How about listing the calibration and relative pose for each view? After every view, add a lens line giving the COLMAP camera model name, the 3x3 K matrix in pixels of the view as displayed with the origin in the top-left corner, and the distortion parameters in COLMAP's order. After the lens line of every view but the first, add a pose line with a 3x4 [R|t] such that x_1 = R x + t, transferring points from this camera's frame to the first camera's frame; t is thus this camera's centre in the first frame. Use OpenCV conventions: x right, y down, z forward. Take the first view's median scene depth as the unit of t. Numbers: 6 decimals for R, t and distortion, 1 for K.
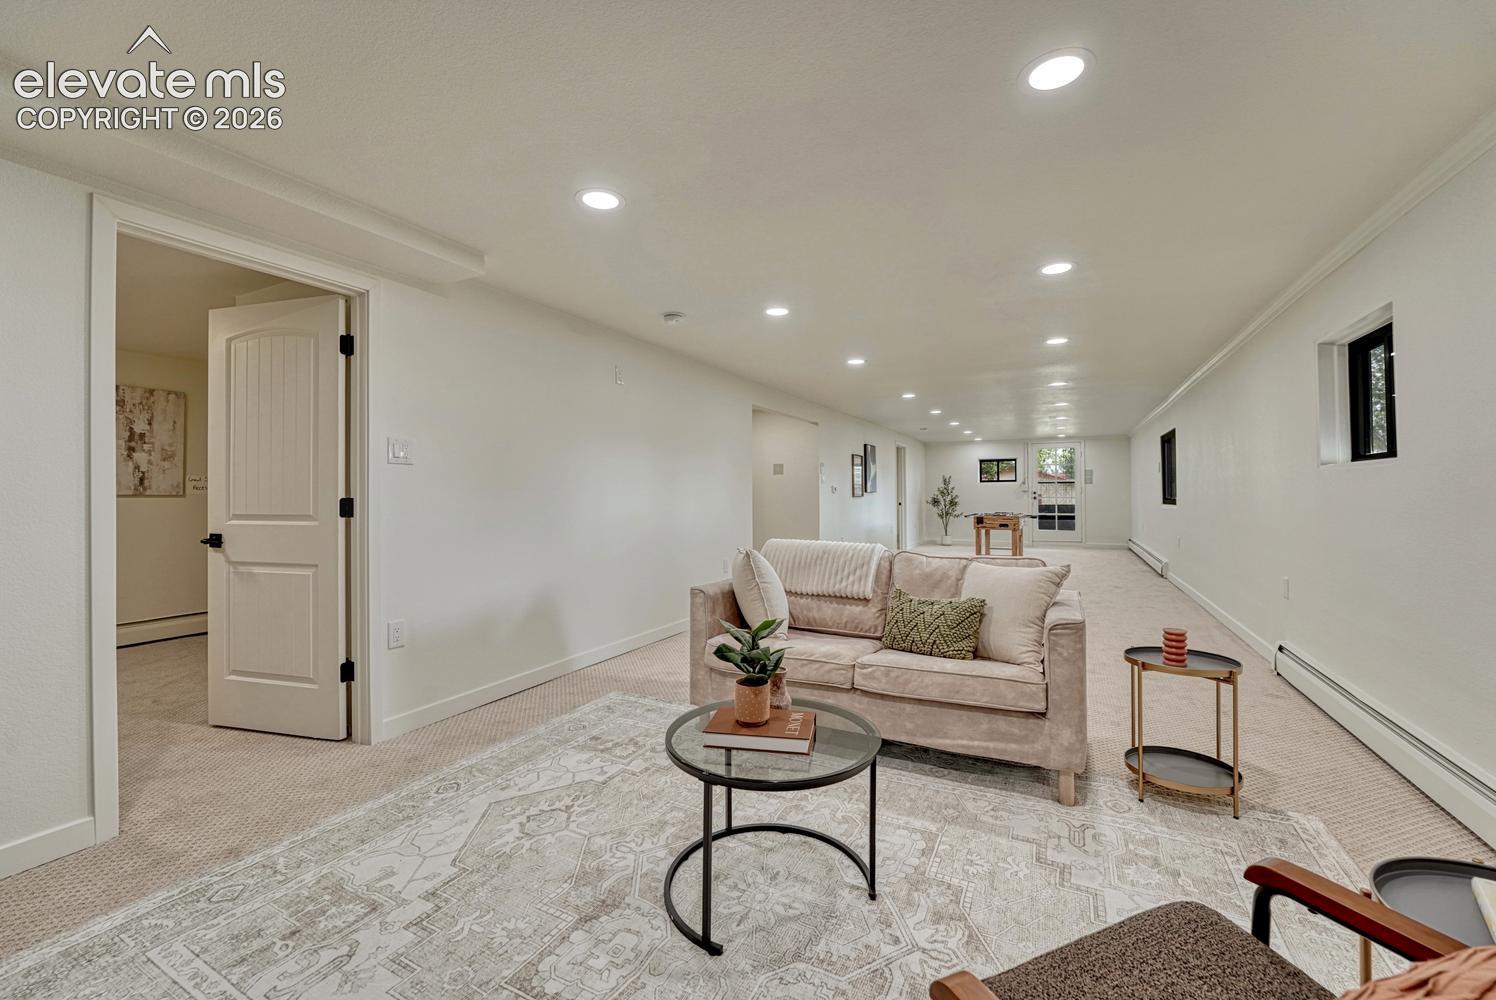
lens RADIAL K [[614.1, 0, 741.8], [0, 614.1, 488.5], [0, 0, 1]] dist [-0.020808, 0.008931]
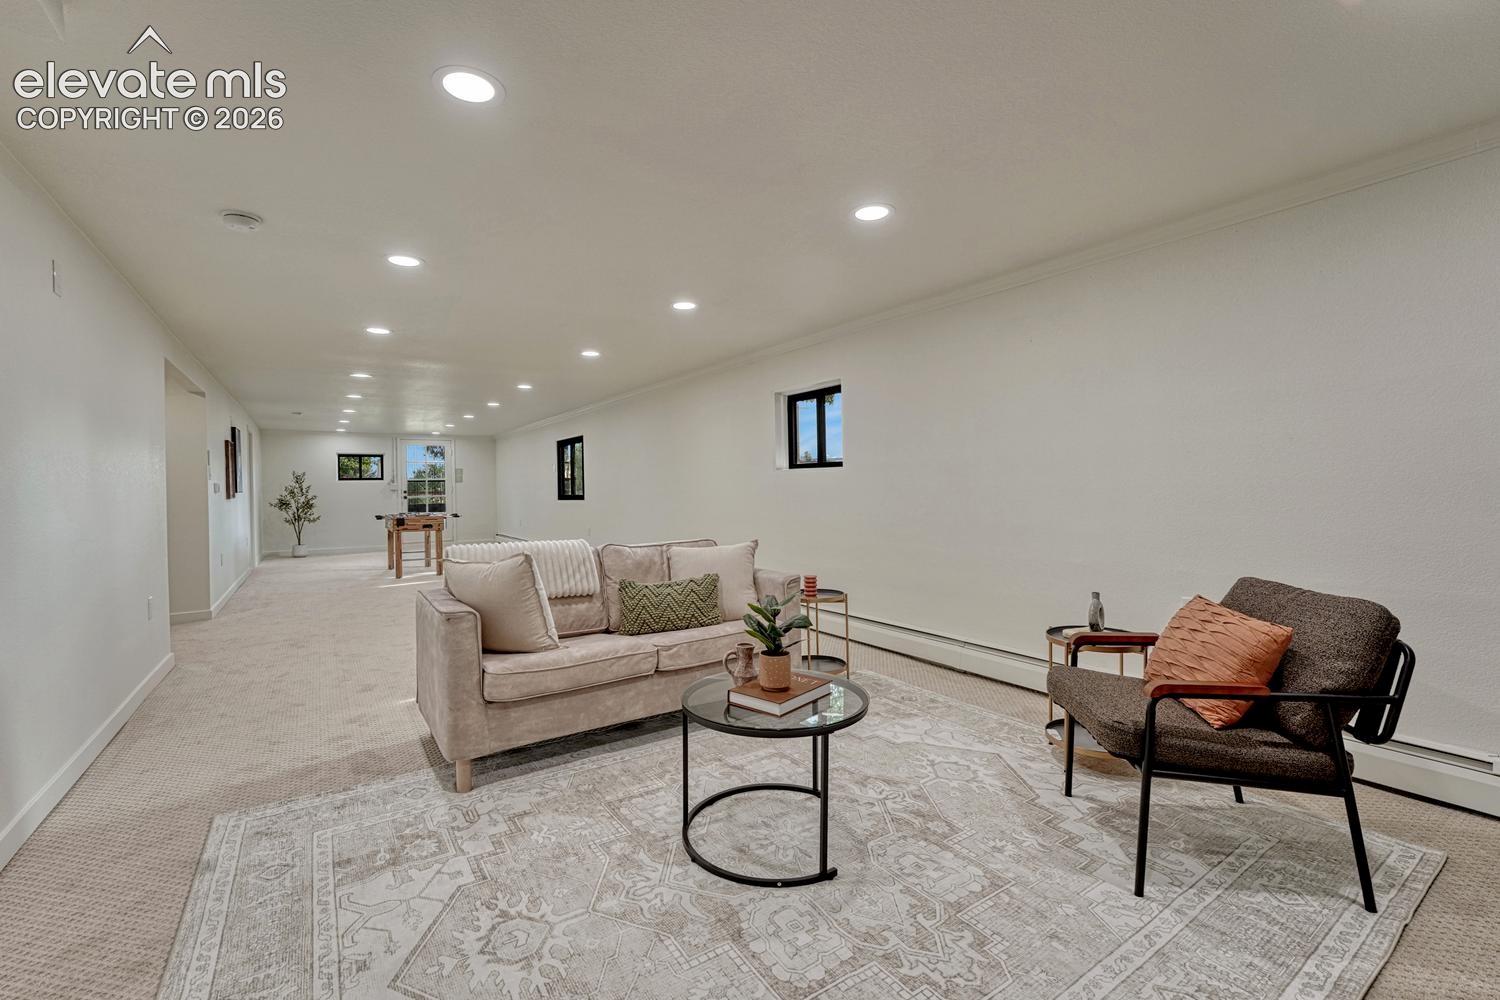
lens RADIAL K [[649.6, 0, 750.0], [0, 649.6, 500.0], [0, 0, 1]] dist [-0.009729, -0.000184]
pose [[0.476861, -0.018720, 0.878779, -0.582841], [0.003199, 0.999804, 0.019562, 0.007095], [-0.878973, -0.006517, 0.476827, 0.267154]]
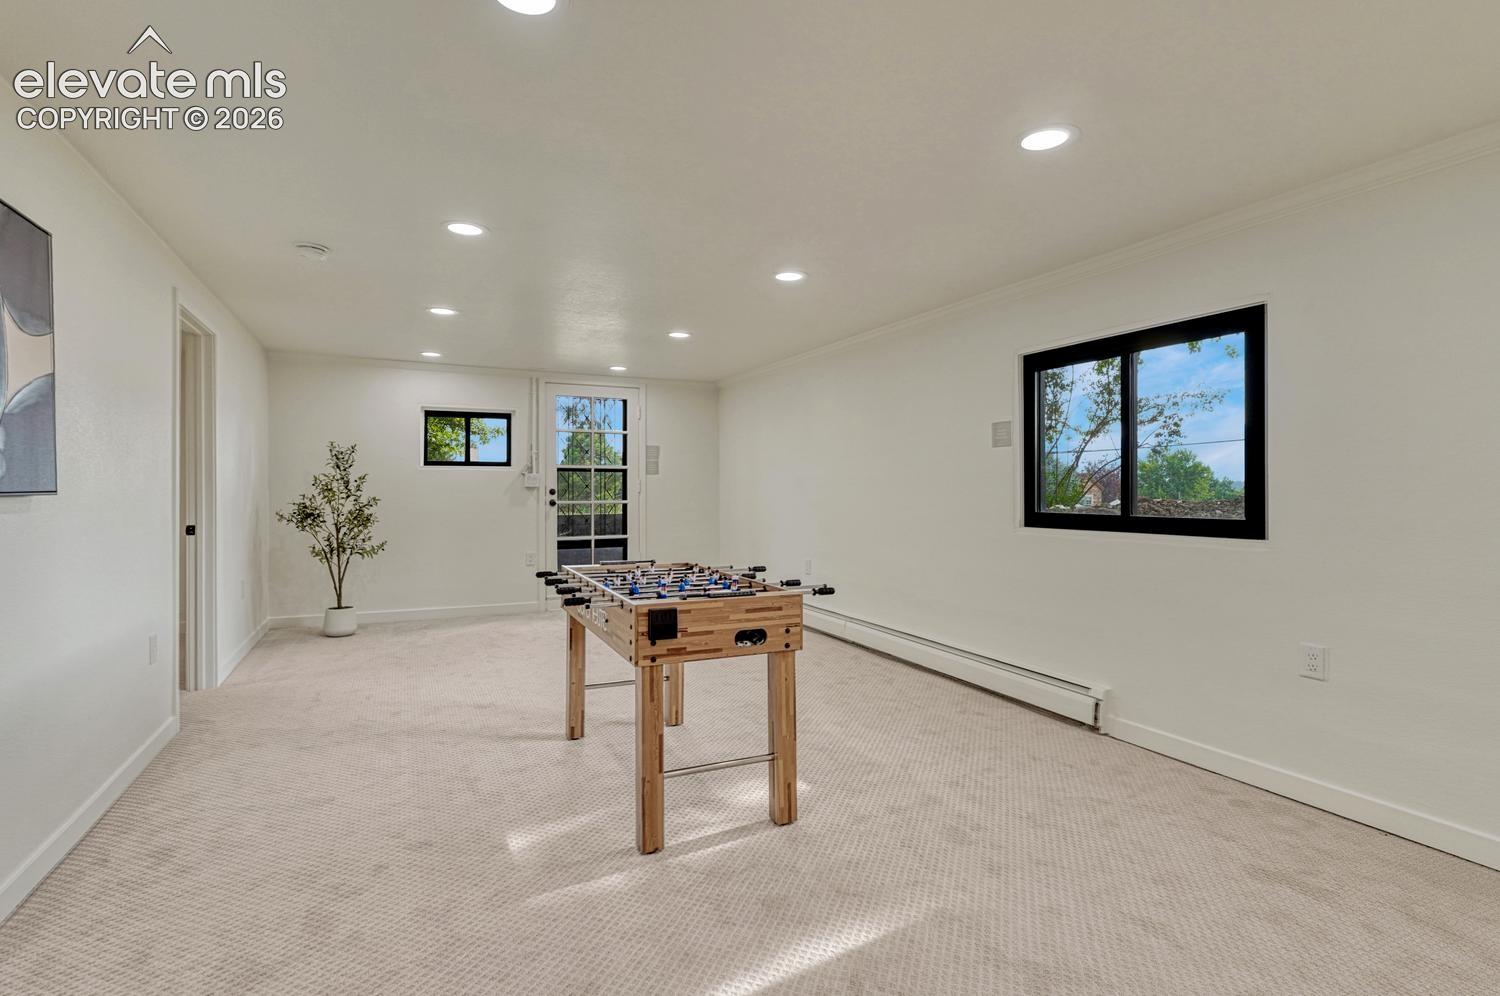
lens RADIAL K [[729.6, 0, 752.5], [0, 729.6, 483.6], [0, 0, 1]] dist [0.001785, -0.000083]
pose [[0.593666, 0.010798, 0.804639, 0.557473], [-0.013459, 0.999903, -0.003489, 0.004188], [-0.804599, -0.008758, 0.593754, 2.342075]]
